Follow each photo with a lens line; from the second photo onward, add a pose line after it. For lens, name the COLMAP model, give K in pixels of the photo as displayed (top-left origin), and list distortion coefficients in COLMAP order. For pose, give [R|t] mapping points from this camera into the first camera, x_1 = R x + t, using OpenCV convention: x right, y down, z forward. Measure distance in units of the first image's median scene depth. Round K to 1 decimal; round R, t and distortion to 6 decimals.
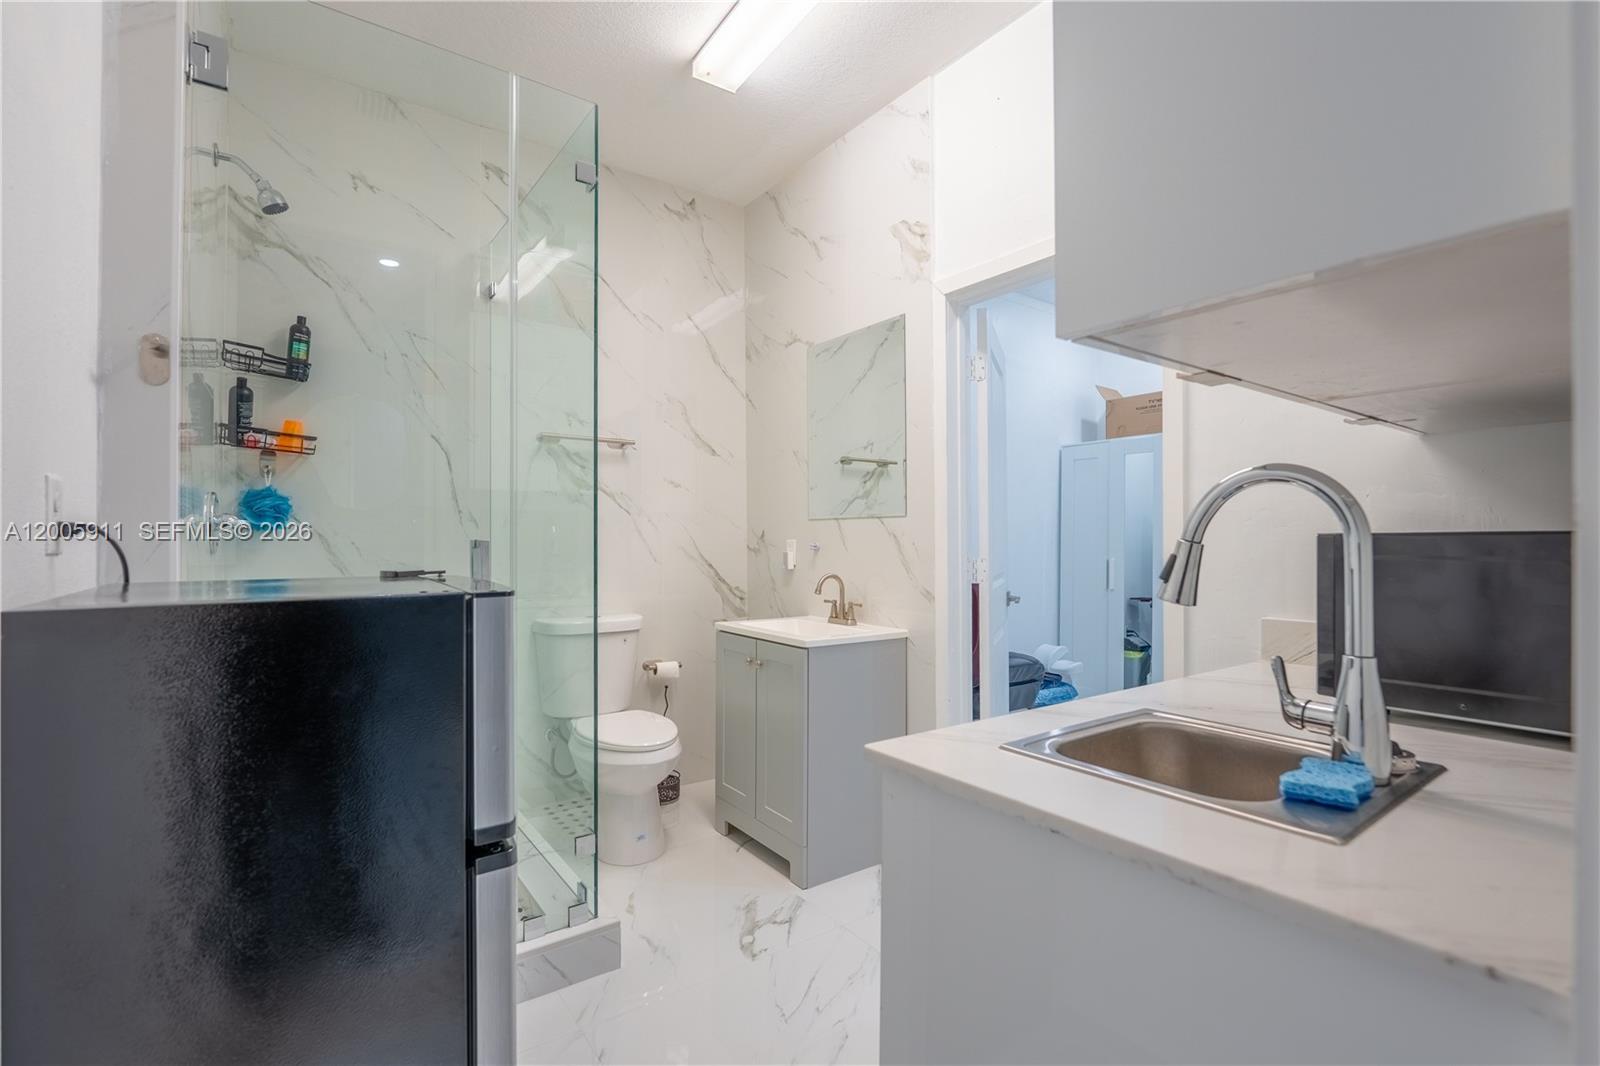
lens RADIAL K [[627.1, 0, 800.0], [0, 627.1, 533.0], [0, 0, 1]] dist [-0.011992, -0.000044]
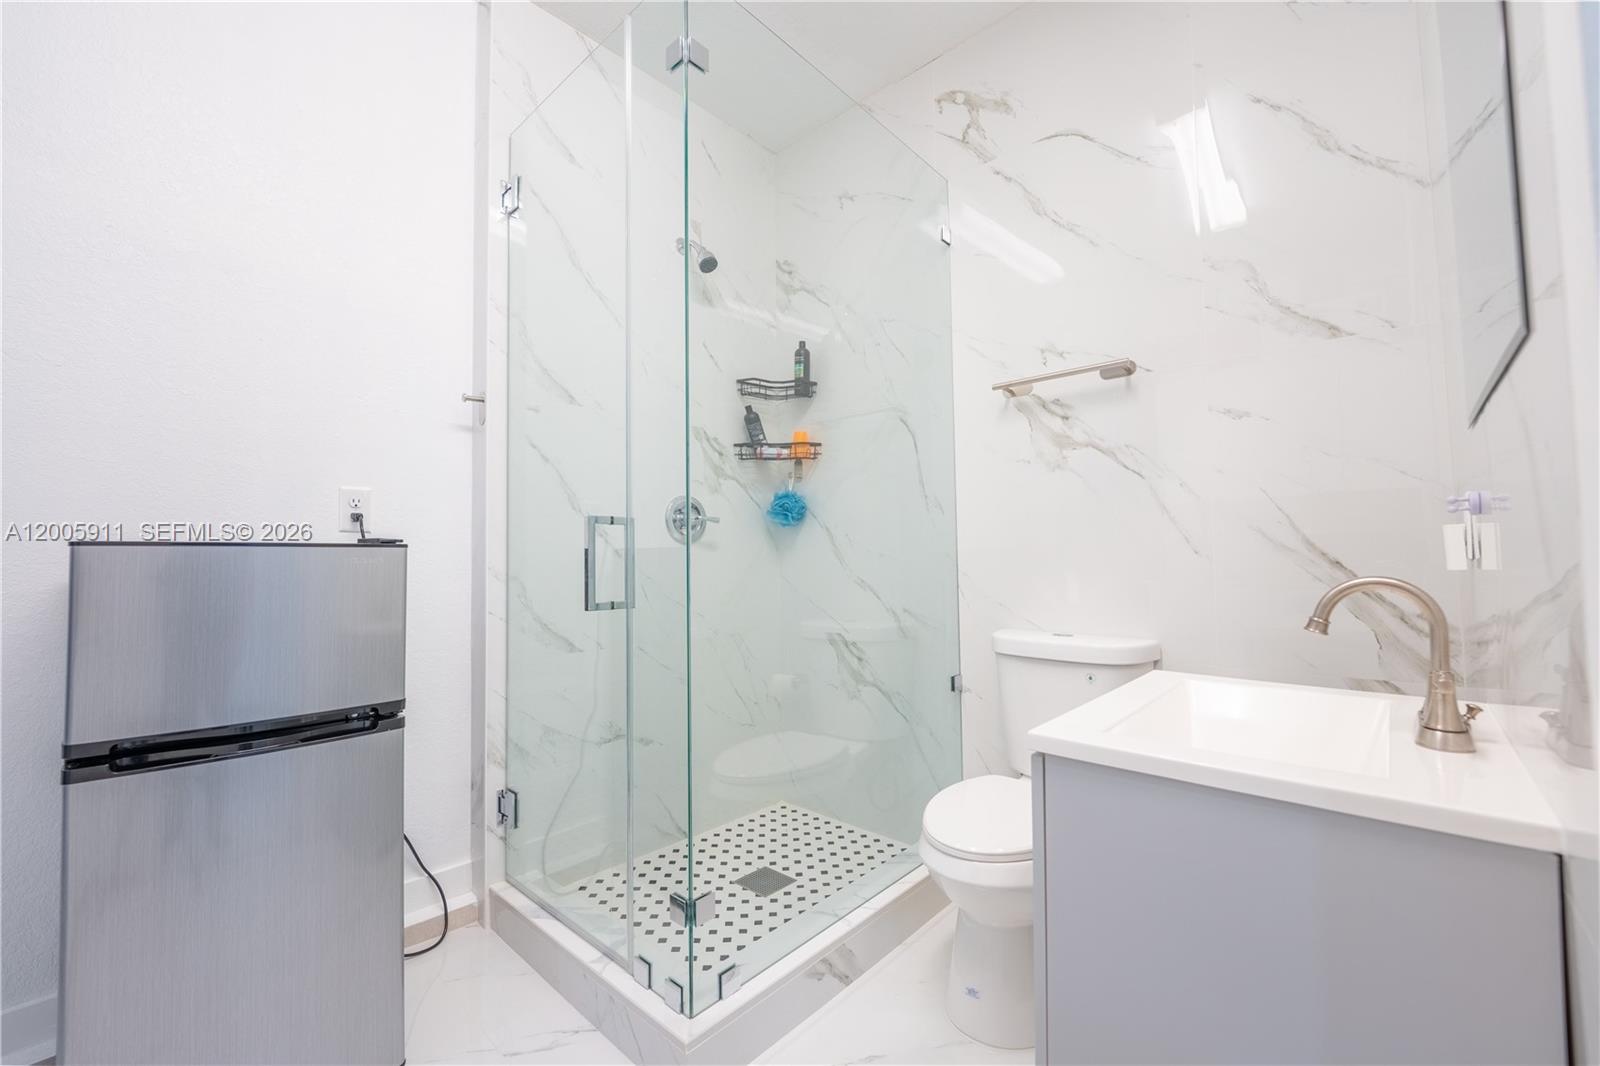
lens RADIAL K [[627.1, 0, 800.0], [0, 627.1, 533.0], [0, 0, 1]] dist [-0.011992, -0.000044]
pose [[0.260865, -0.041987, -0.964462, 0.307772], [0.023687, 0.999031, -0.037085, 0.052713], [0.965085, -0.013171, 0.261606, 0.678309]]
